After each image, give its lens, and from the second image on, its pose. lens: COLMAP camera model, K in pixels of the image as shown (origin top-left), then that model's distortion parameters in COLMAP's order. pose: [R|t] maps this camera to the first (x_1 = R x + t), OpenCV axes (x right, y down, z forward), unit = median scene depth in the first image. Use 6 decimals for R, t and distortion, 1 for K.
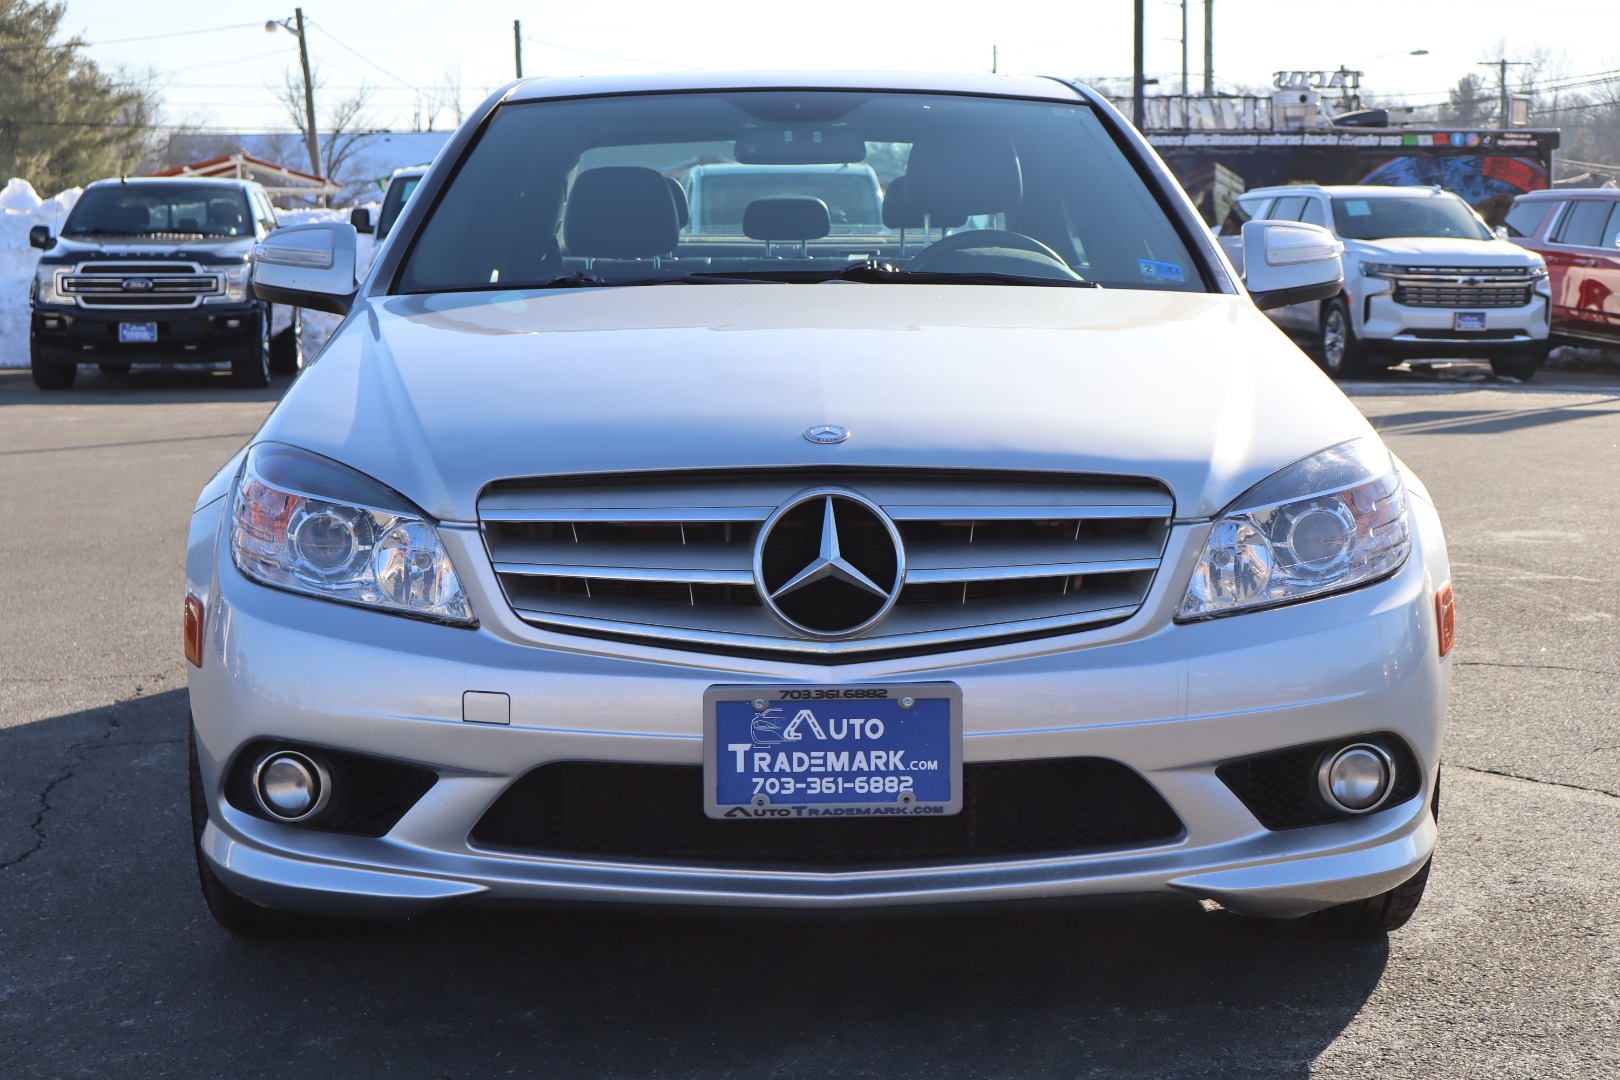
lens RADIAL K [[2657.8, 0, 809.6], [0, 2657.8, 541.8], [0, 0, 1]] dist [0.037202, 0.000000]
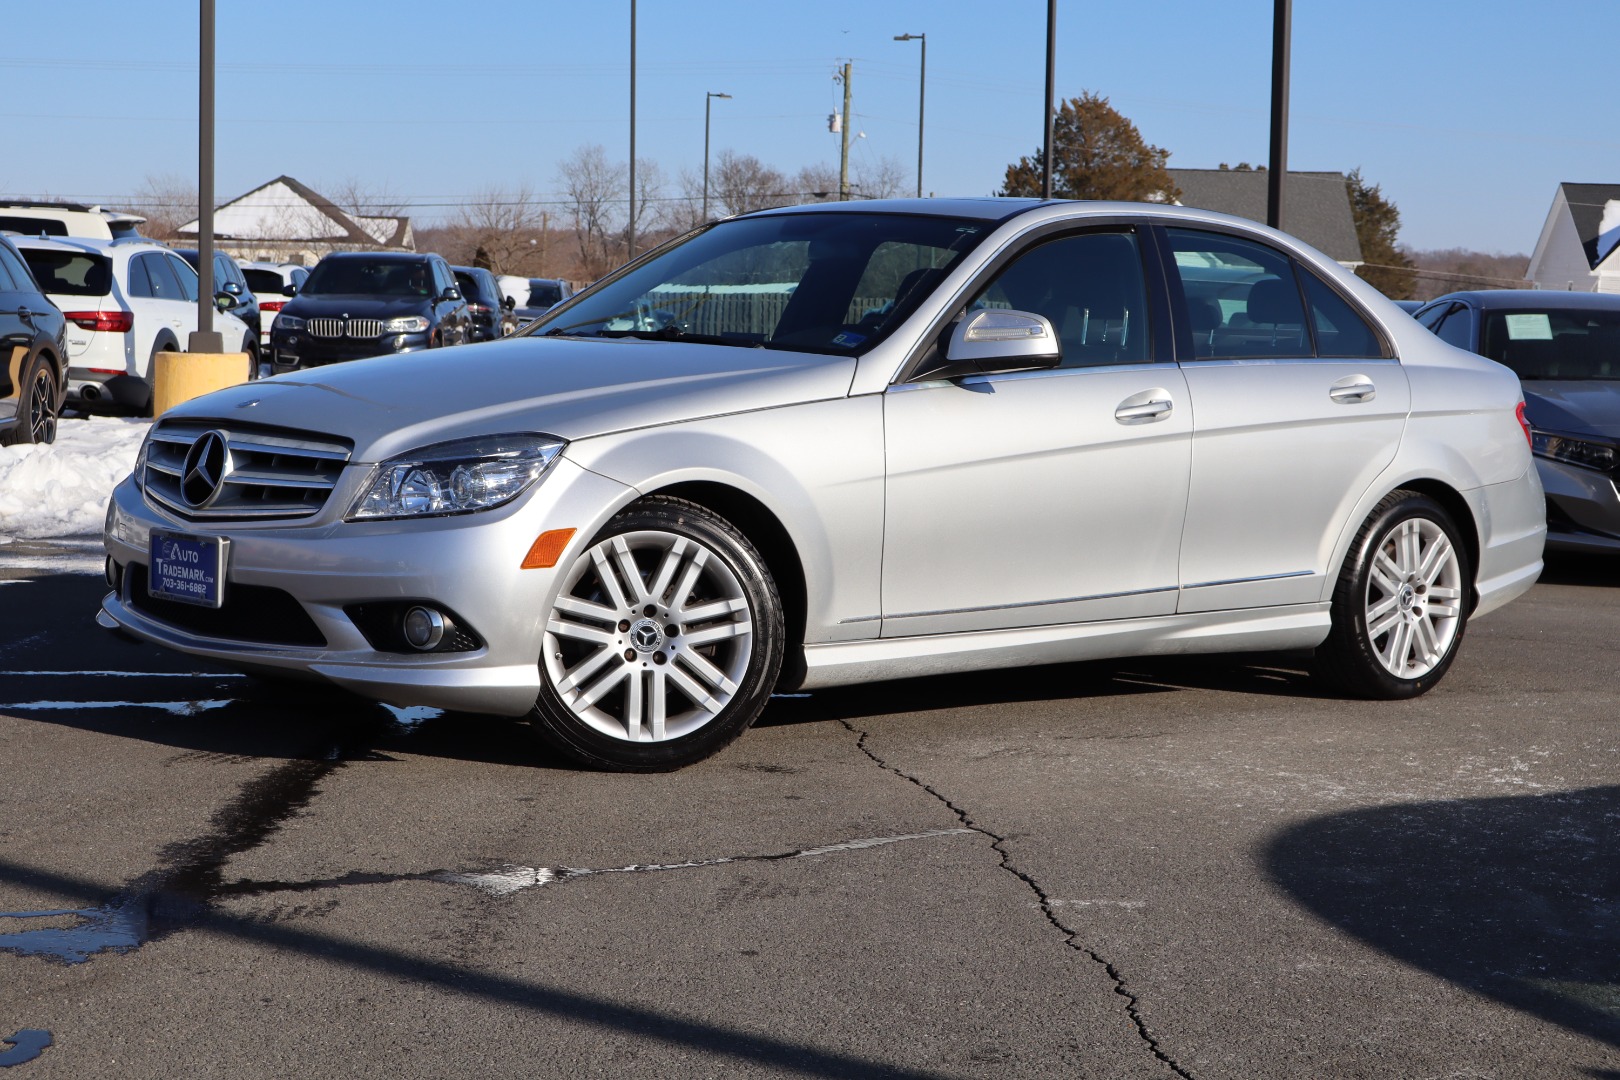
lens RADIAL K [[2657.8, 0, 813.5], [0, 2657.8, 540.2], [0, 0, 1]] dist [0.037202, 0.000000]
pose [[0.641468, 0.082995, -0.762647, 1.680021], [-0.116921, 0.993094, 0.009731, -0.010389], [0.758188, 0.082927, 0.646742, 0.112016]]
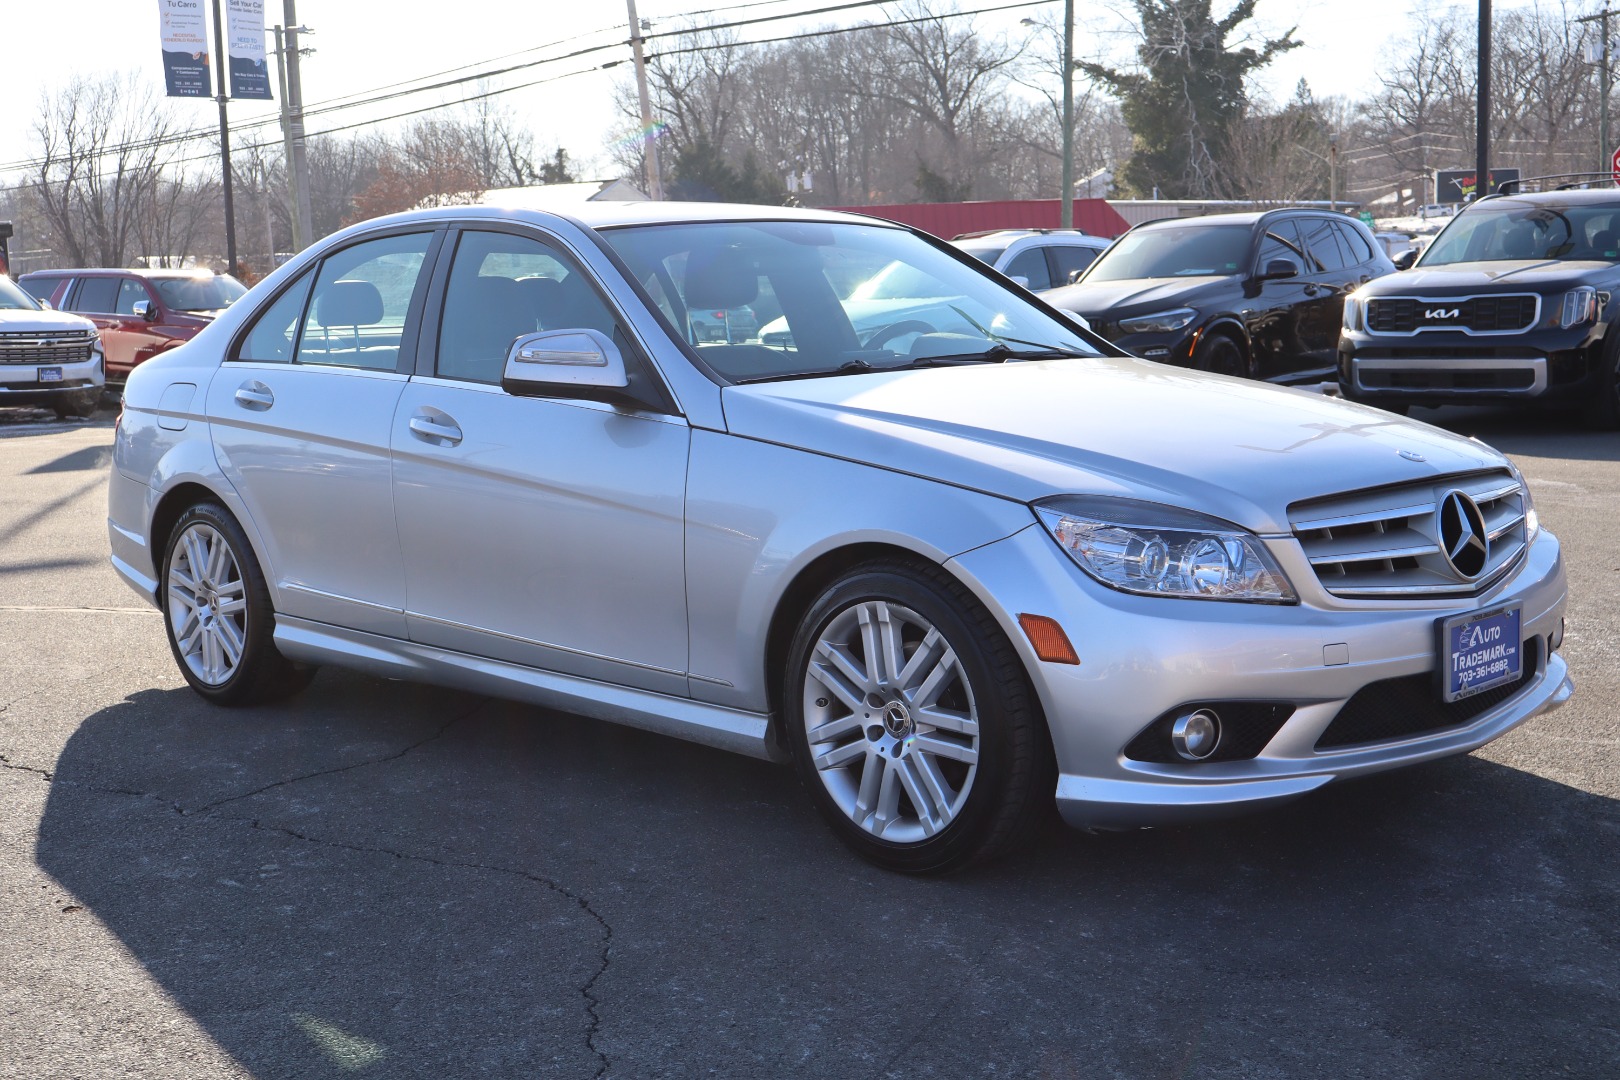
lens RADIAL K [[2018.8, 0, 815.3], [0, 2018.8, 532.5], [0, 0, 1]] dist [0.004746, 0.000000]
pose [[0.728304, -0.097071, 0.678344, -1.075114], [0.096210, 0.994596, 0.039030, -0.076075], [-0.678467, 0.036837, 0.733707, 0.362278]]
